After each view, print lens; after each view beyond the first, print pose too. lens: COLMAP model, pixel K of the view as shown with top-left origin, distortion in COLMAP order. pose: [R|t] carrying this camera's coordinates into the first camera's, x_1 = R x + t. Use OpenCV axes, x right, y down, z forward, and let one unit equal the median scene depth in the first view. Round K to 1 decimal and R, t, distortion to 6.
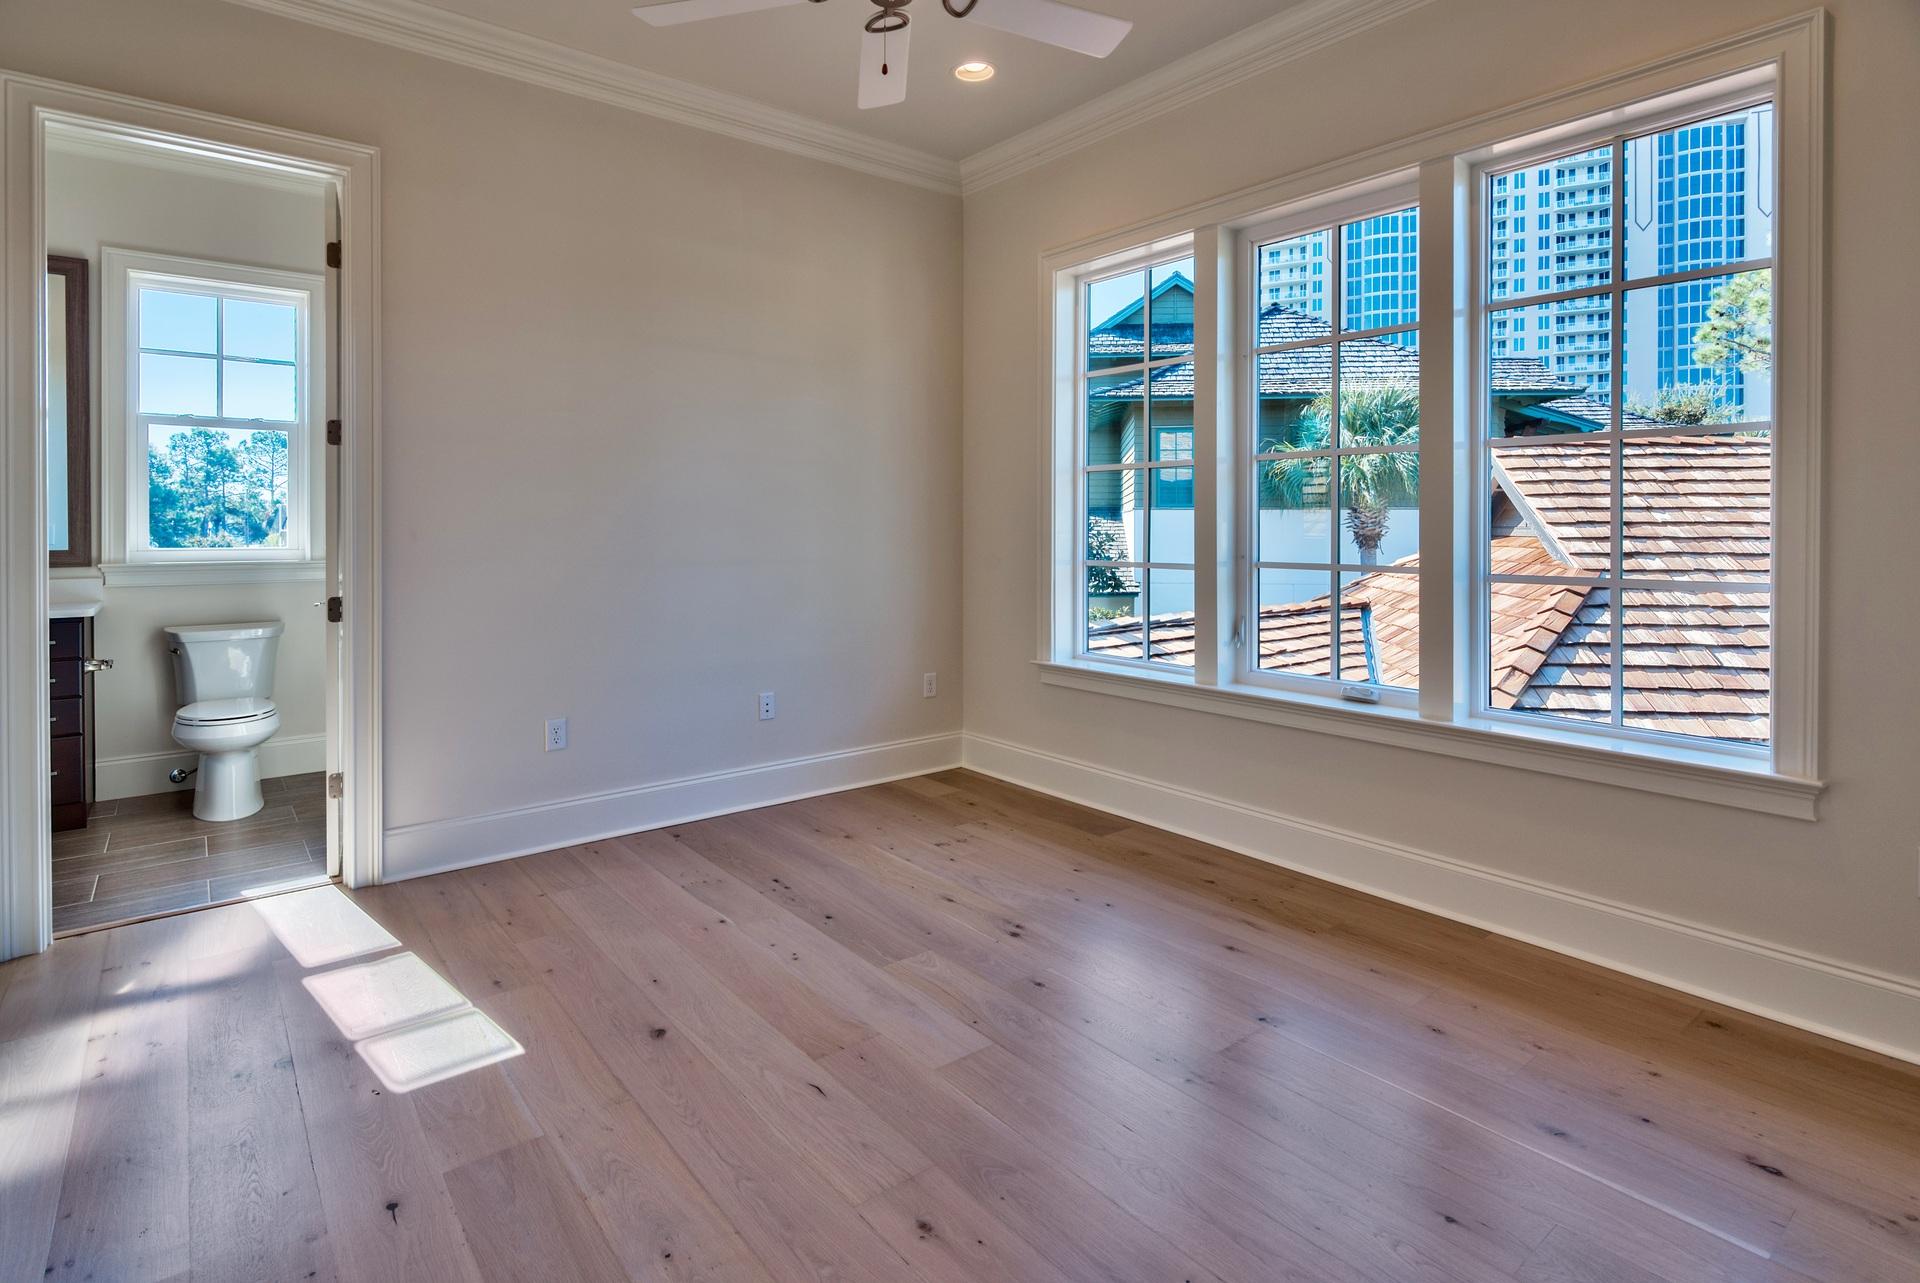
lens RADIAL K [[945.5, 0, 951.2], [0, 945.5, 586.4], [0, 0, 1]] dist [0.030698, -0.000342]
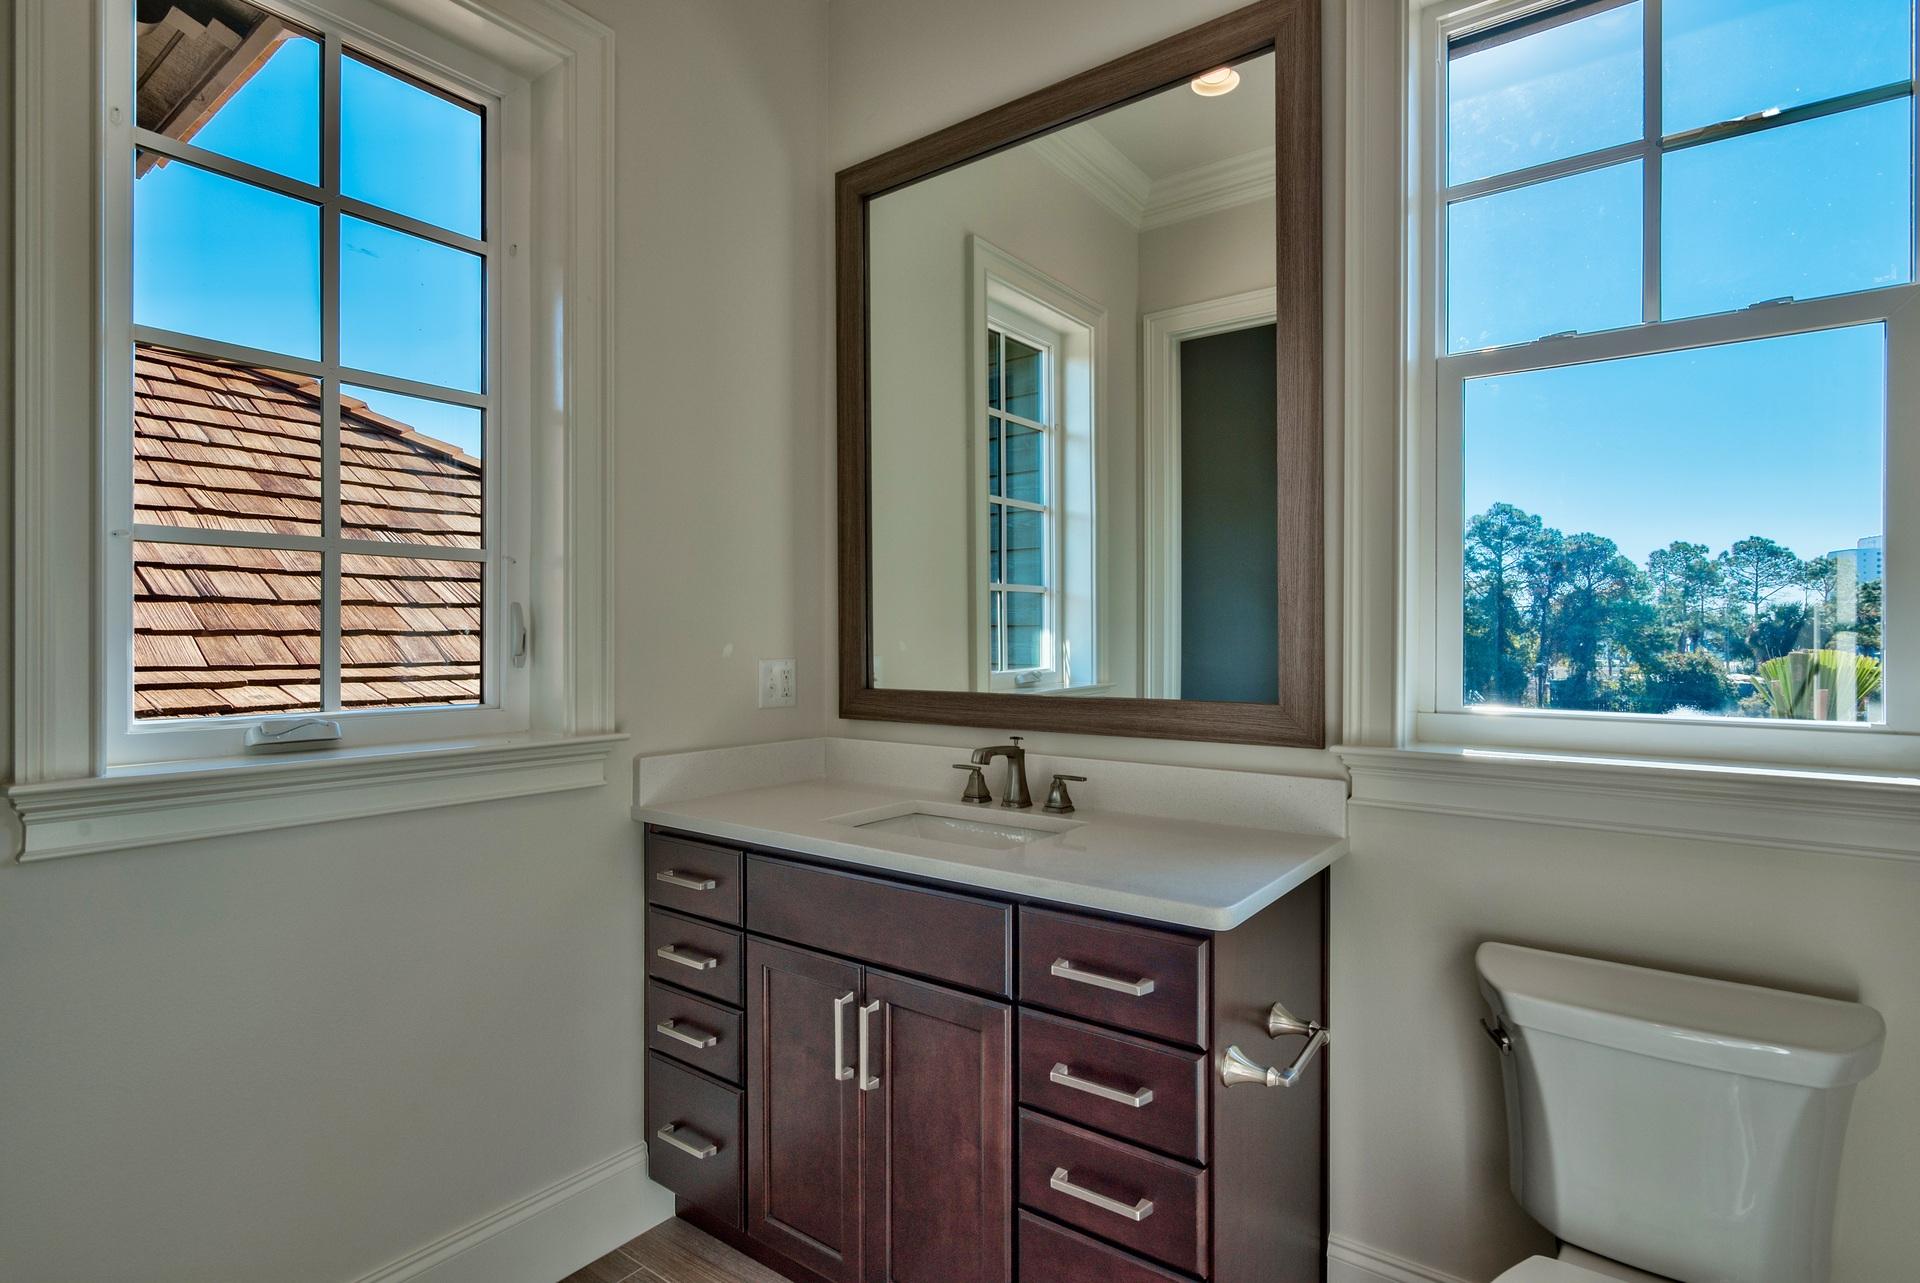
lens RADIAL K [[945.5, 0, 951.2], [0, 945.5, 586.4], [0, 0, 1]] dist [0.030698, -0.000342]
pose [[0.259569, -0.051415, -0.964355, -0.134974], [-0.064574, 0.995423, -0.070452, -0.012296], [0.963563, 0.080560, 0.255060, 0.184409]]
